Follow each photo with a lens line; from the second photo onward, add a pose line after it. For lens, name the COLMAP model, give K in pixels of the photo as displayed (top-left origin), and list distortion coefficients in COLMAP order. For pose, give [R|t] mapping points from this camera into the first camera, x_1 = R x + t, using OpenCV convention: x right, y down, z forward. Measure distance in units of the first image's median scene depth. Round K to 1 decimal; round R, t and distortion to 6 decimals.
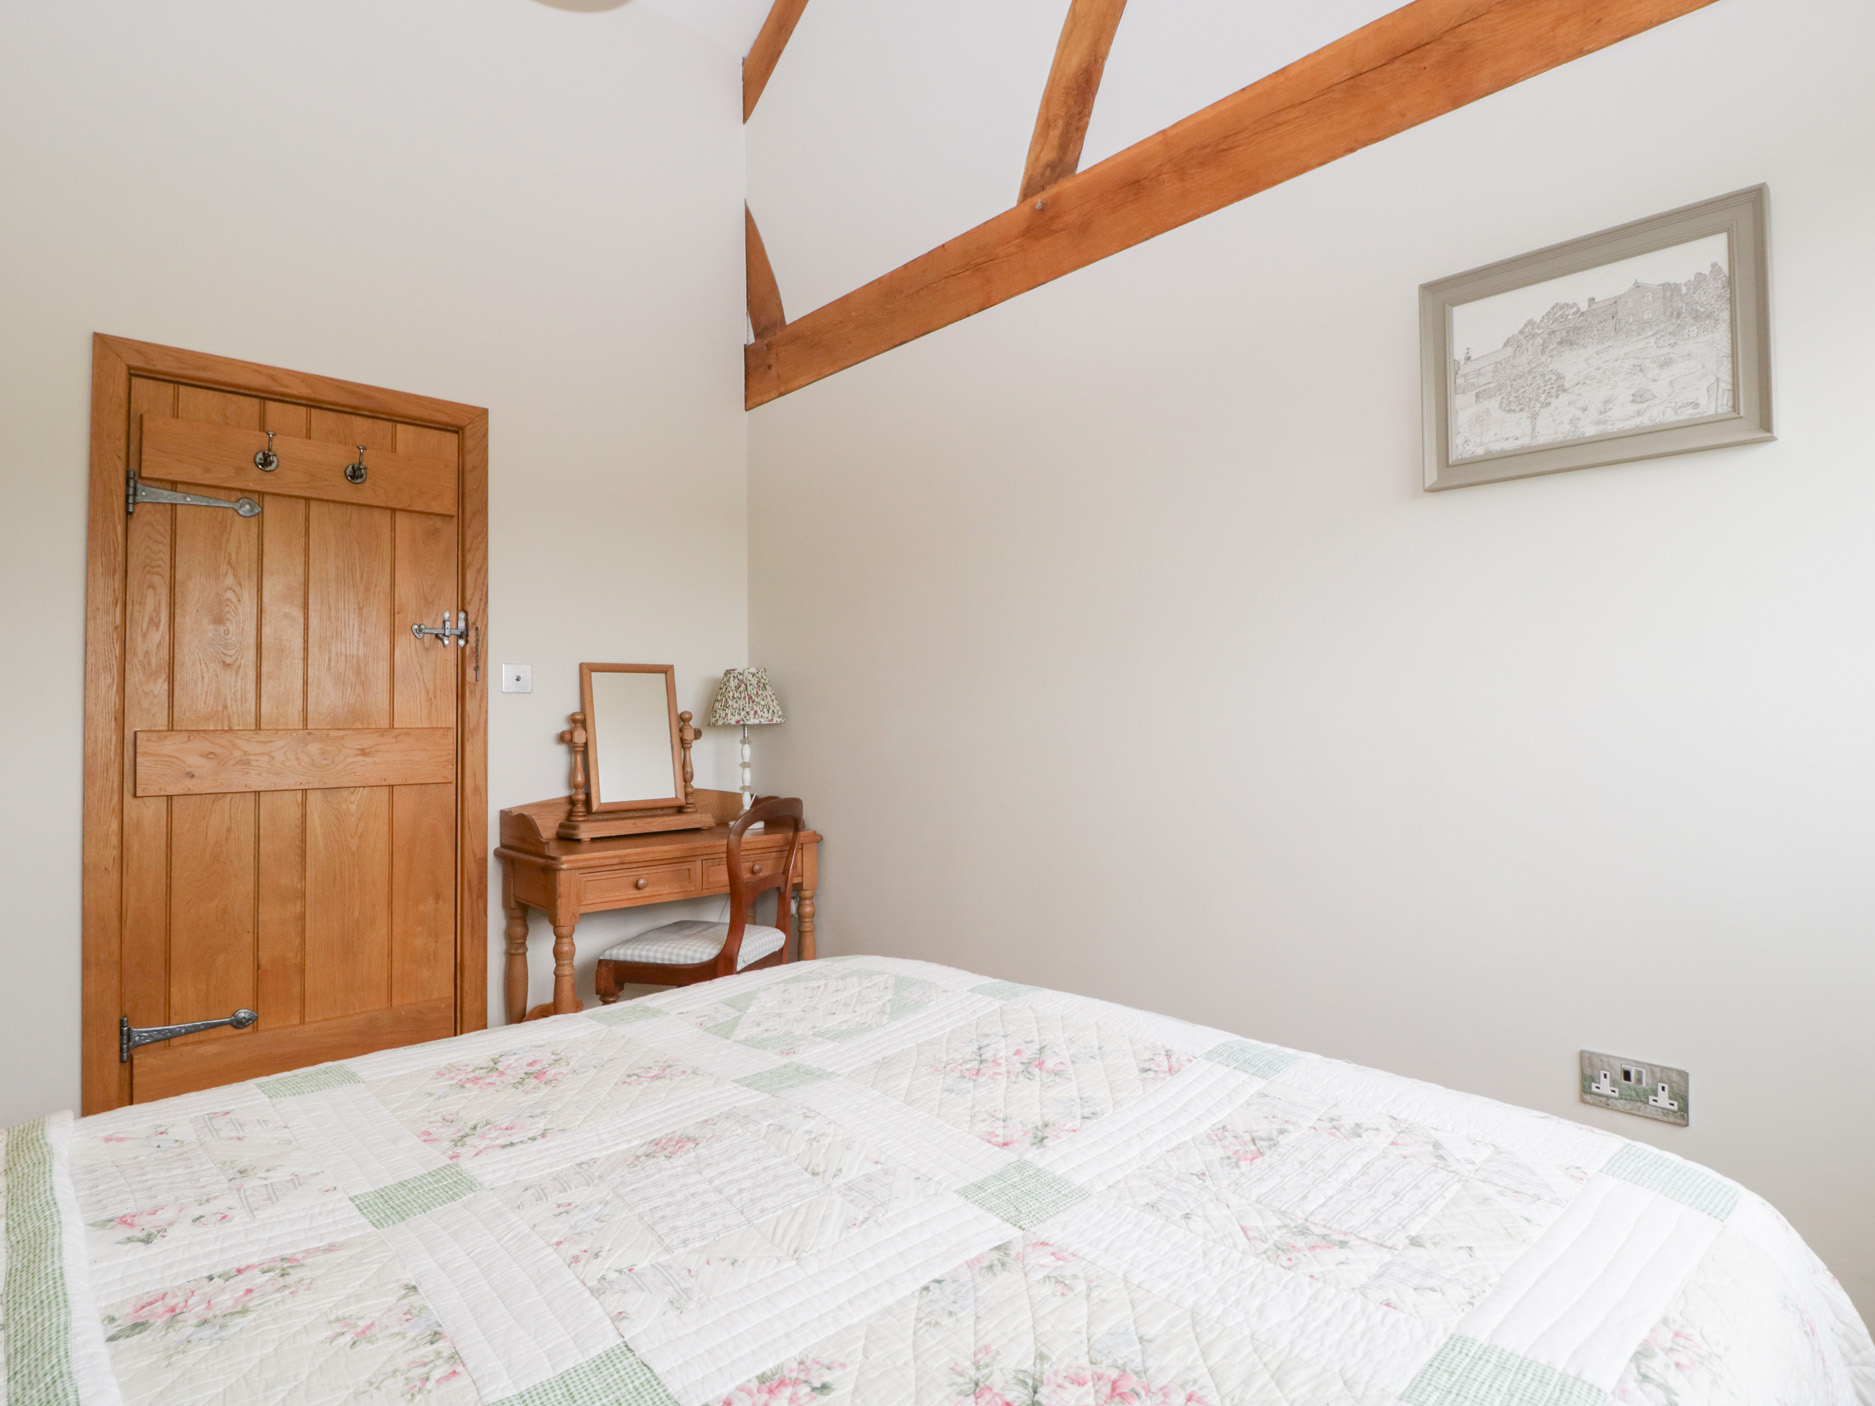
lens RADIAL K [[989.7, 0, 928.1], [0, 989.7, 694.6], [0, 0, 1]] dist [0.002464, -0.016532]
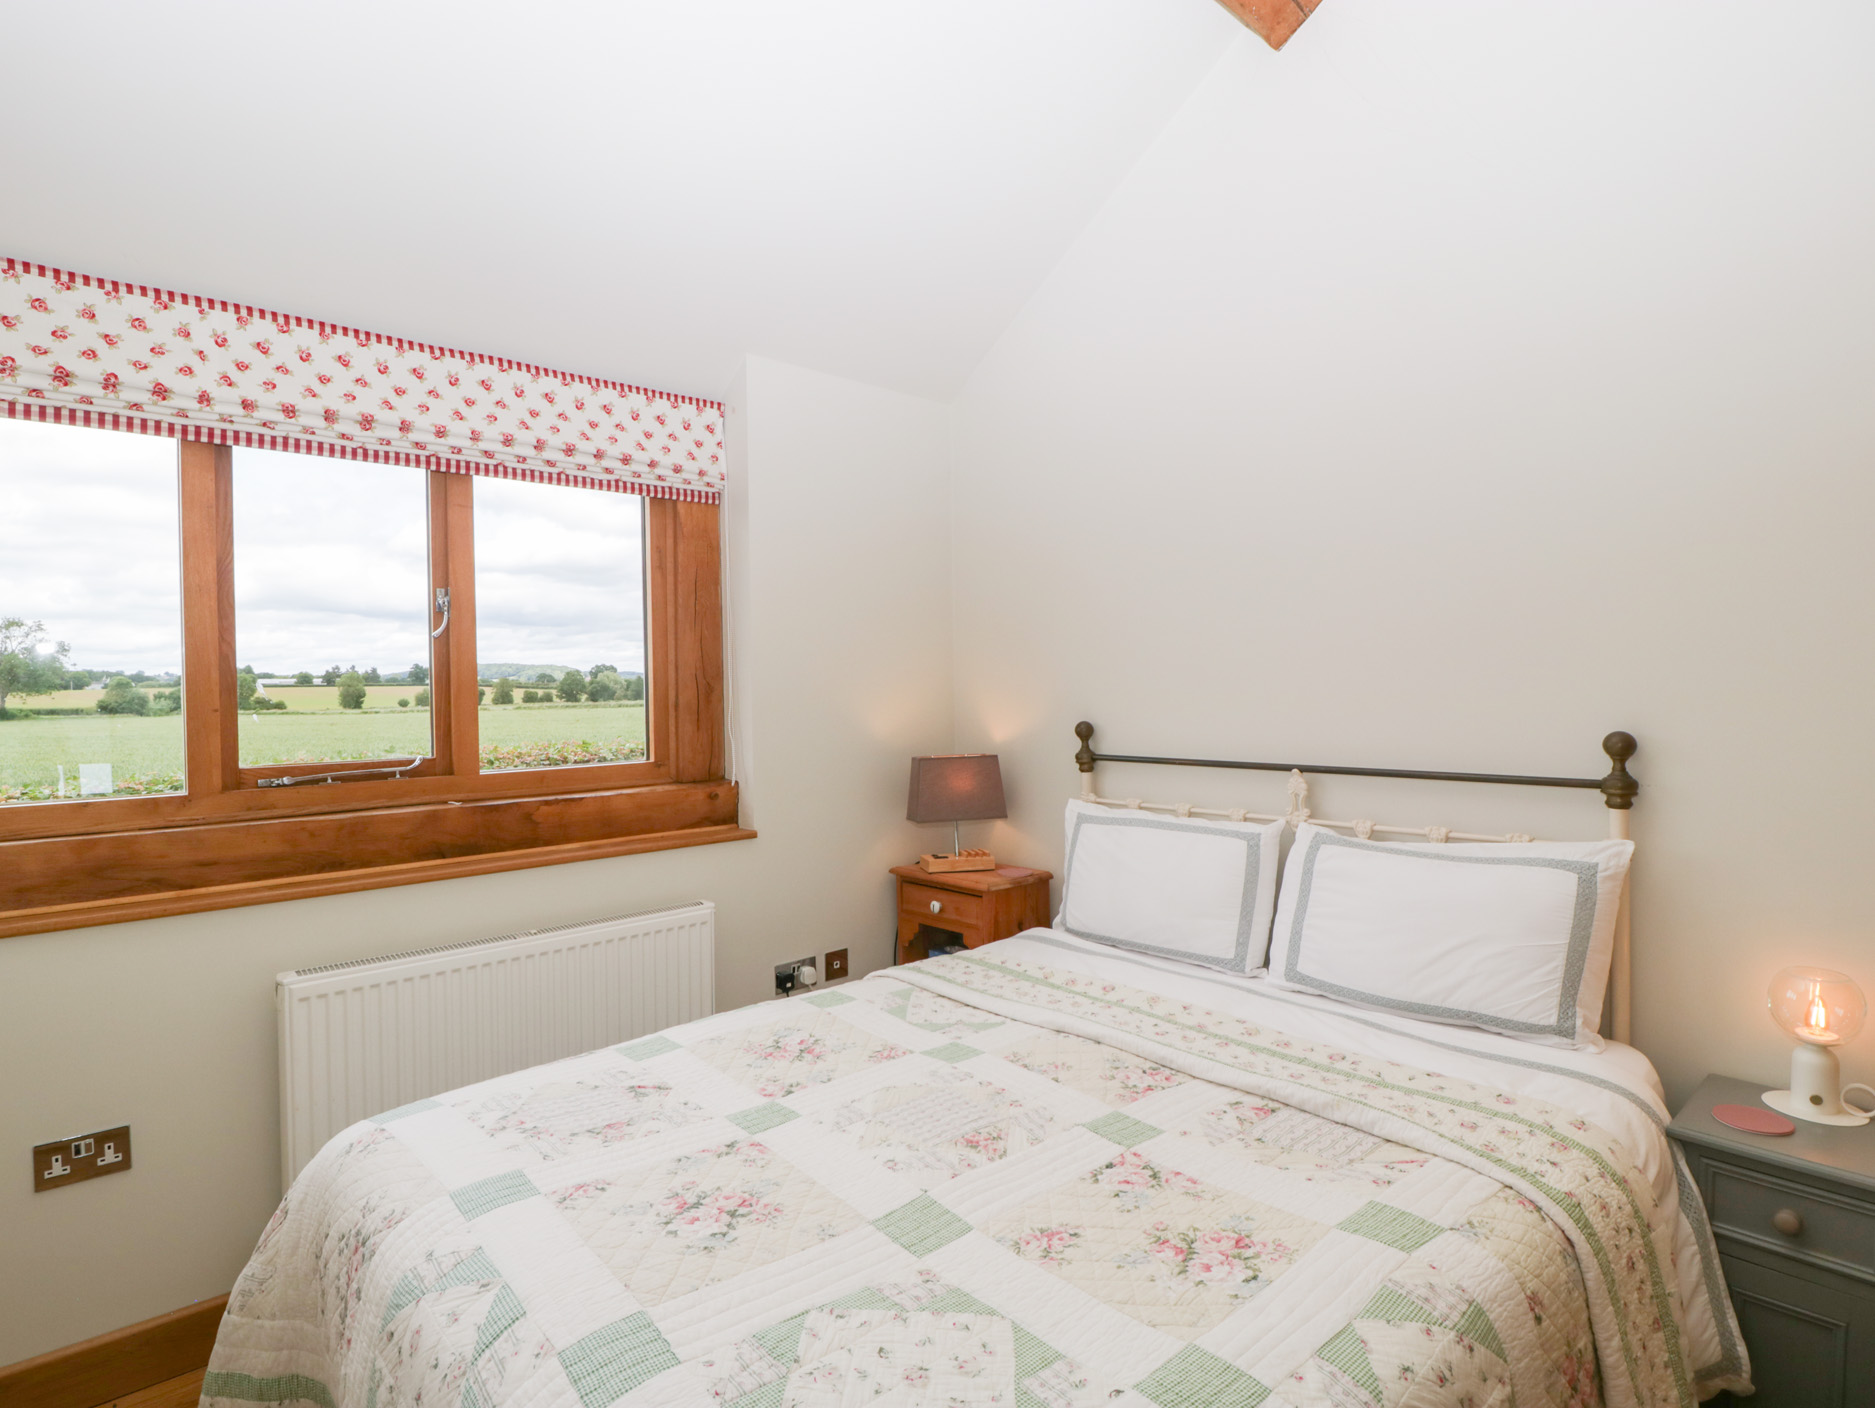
lens RADIAL K [[970.2, 0, 892.3], [0, 970.2, 697.1], [0, 0, 1]] dist [-0.001871, -0.000671]
pose [[-0.998034, 0.030806, 0.054573, -0.093118], [0.030017, 0.999433, -0.015233, -0.076497], [-0.055011, -0.013565, -0.998394, 1.005462]]
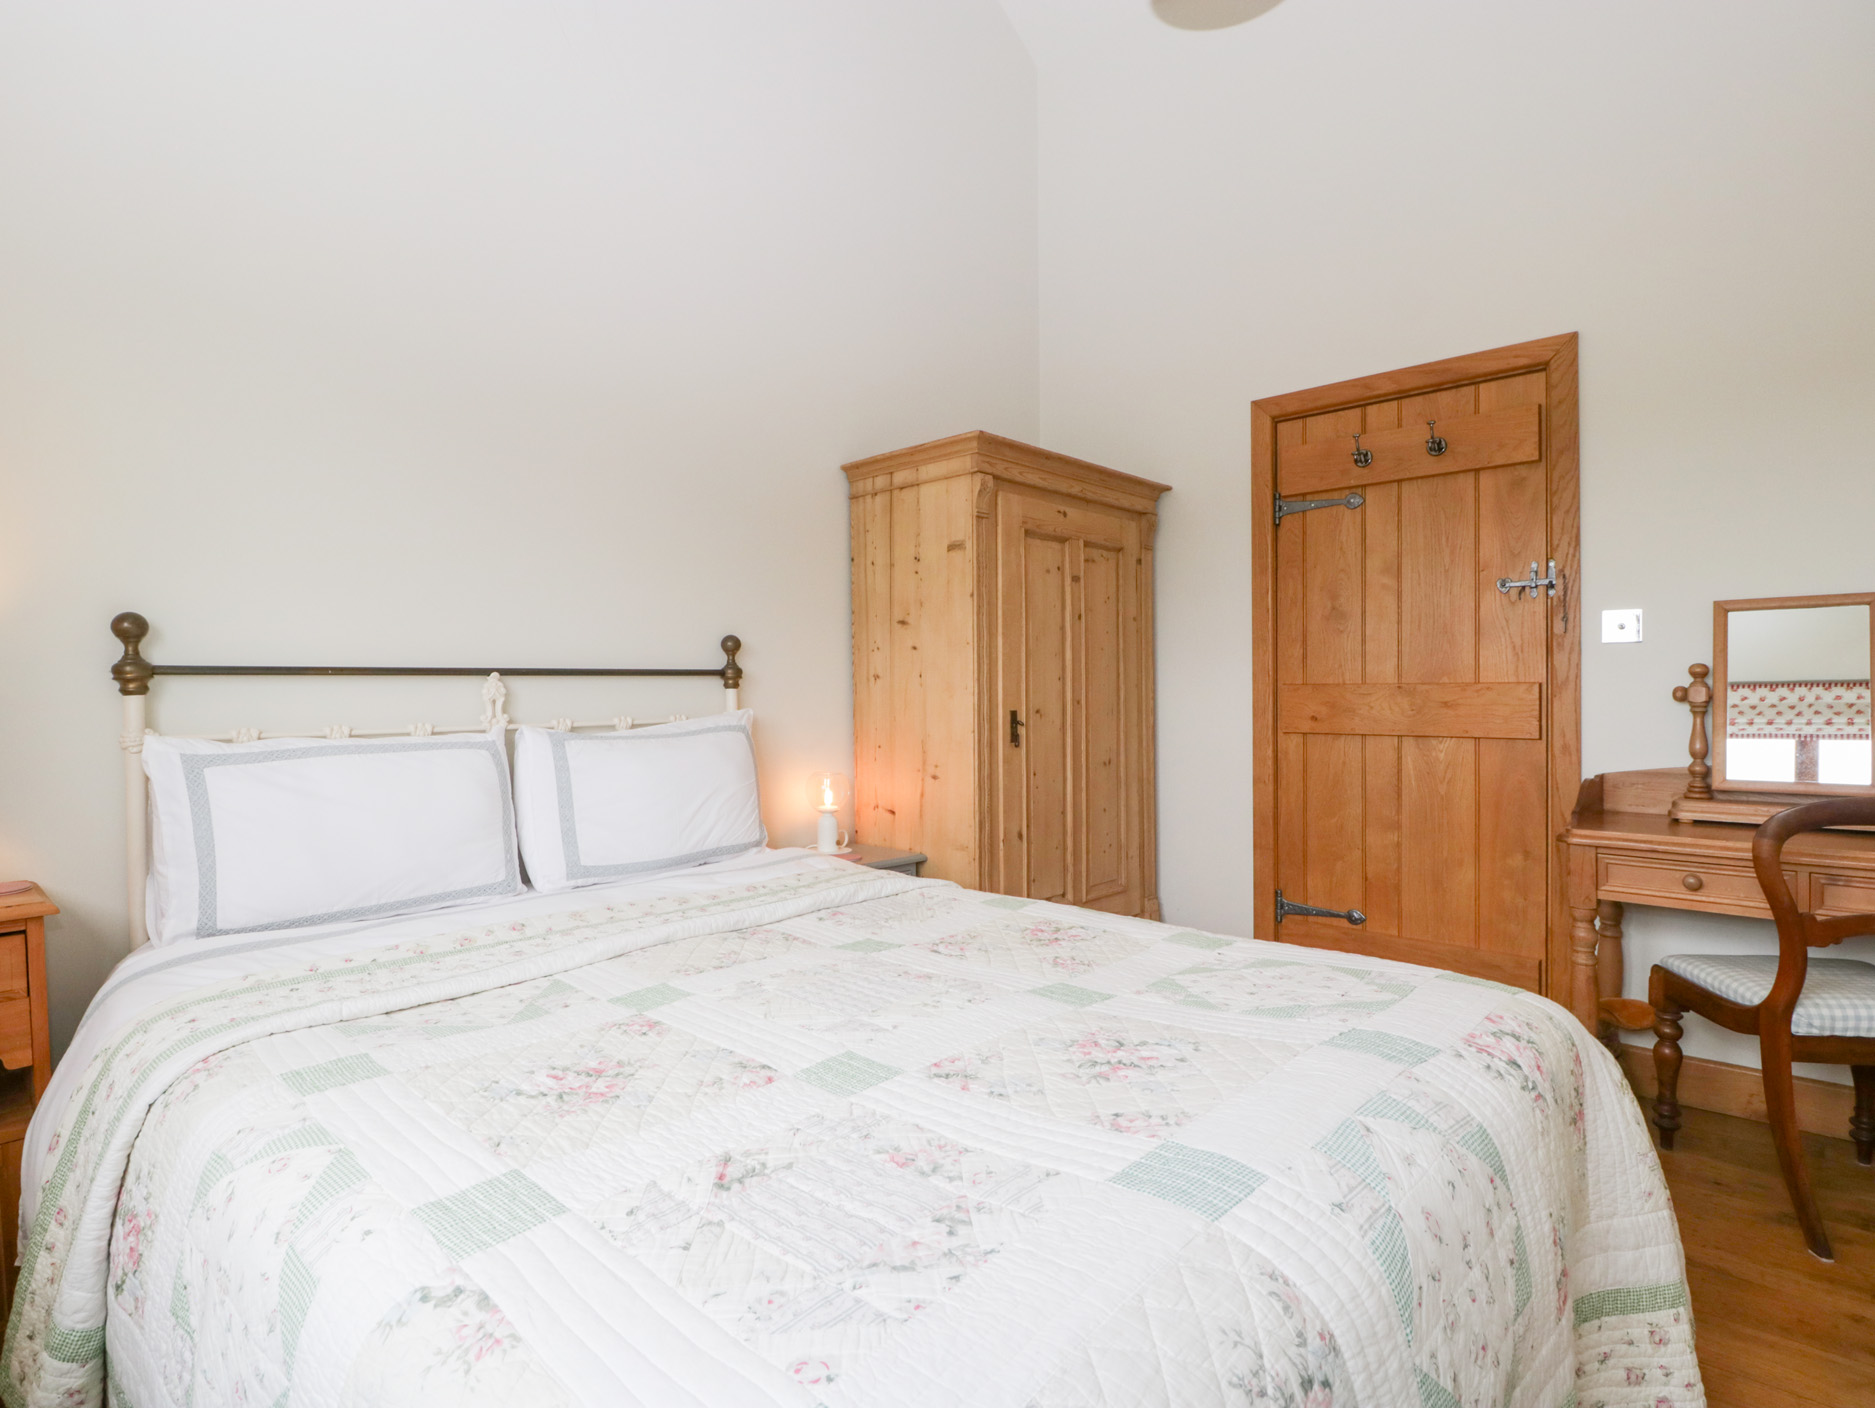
lens RADIAL K [[989.7, 0, 928.1], [0, 989.7, 695.6], [0, 0, 1]] dist [0.002464, -0.016532]
pose [[0.059766, 0.018515, -0.998041, 0.485034], [0.034808, 0.999181, 0.020621, 0.006456], [0.997605, -0.035972, 0.059073, 0.386428]]
